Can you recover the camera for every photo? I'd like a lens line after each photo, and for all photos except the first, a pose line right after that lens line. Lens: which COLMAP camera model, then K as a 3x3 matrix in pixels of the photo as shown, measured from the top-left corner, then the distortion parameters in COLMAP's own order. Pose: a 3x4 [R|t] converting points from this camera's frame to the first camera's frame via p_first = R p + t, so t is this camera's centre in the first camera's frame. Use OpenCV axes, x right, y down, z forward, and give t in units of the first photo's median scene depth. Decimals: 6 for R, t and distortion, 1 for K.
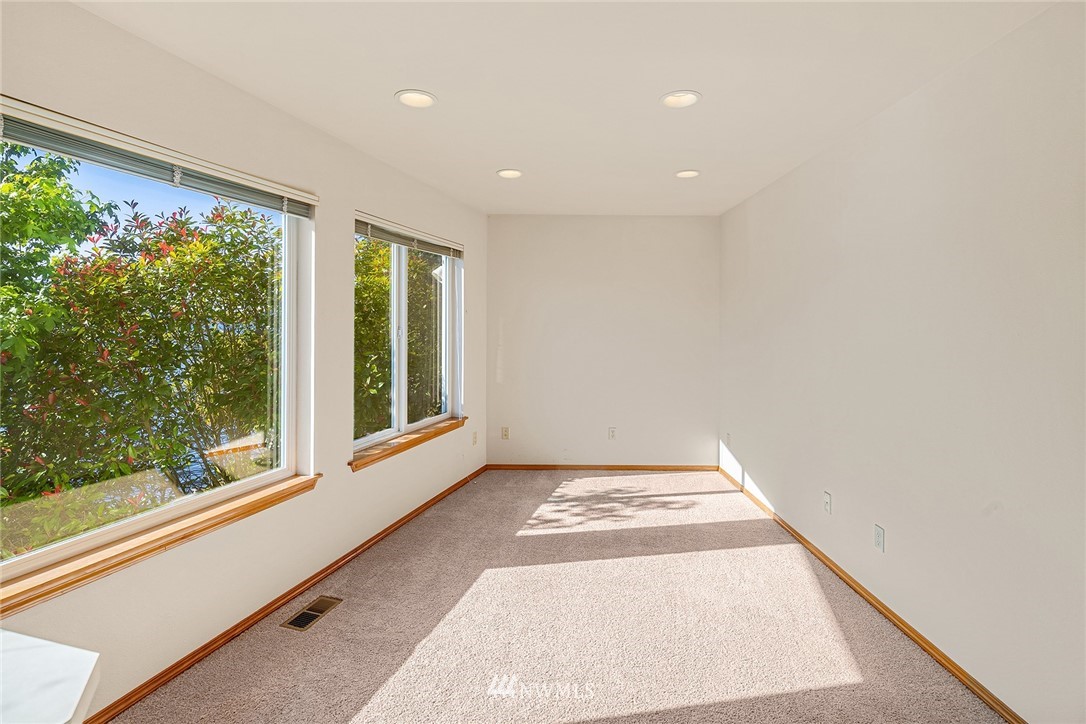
lens RADIAL K [[526.6, 0, 538.3], [0, 526.6, 327.3], [0, 0, 1]] dist [0.007196, -0.000160]
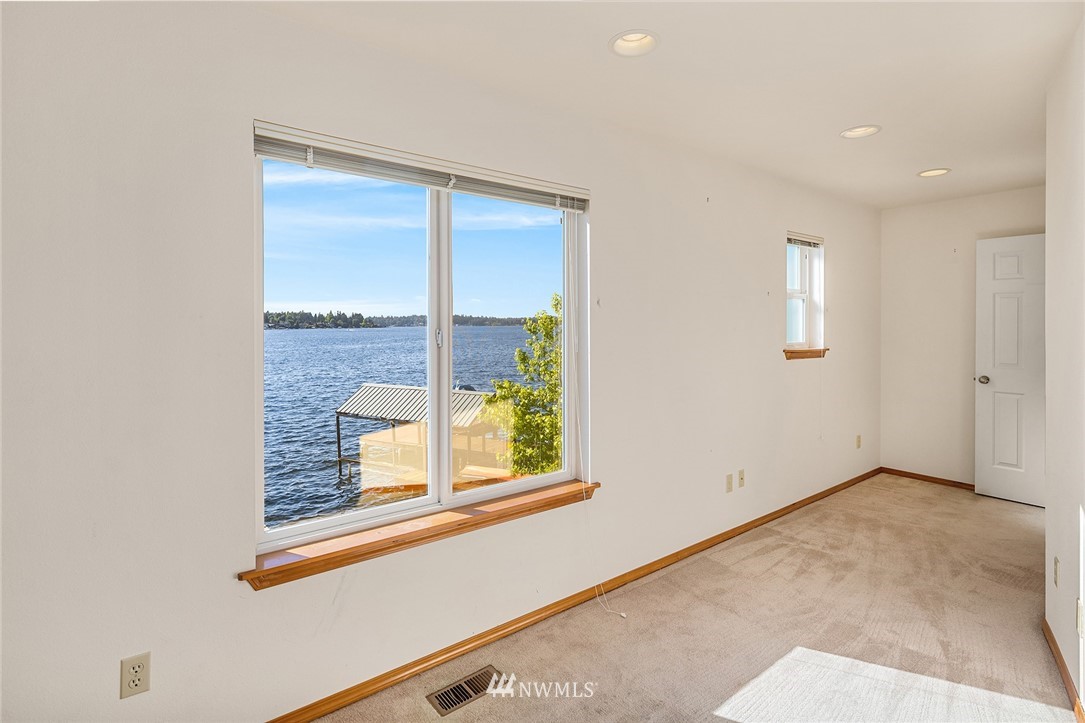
lens RADIAL K [[526.1, 0, 547.4], [0, 526.1, 331.5], [0, 0, 1]] dist [0.007196, -0.000160]
pose [[0.815192, 0.000560, -0.579190, 0.110803], [0.004362, 0.999965, 0.007107, -0.001193], [0.579174, -0.008320, 0.815161, 0.355251]]
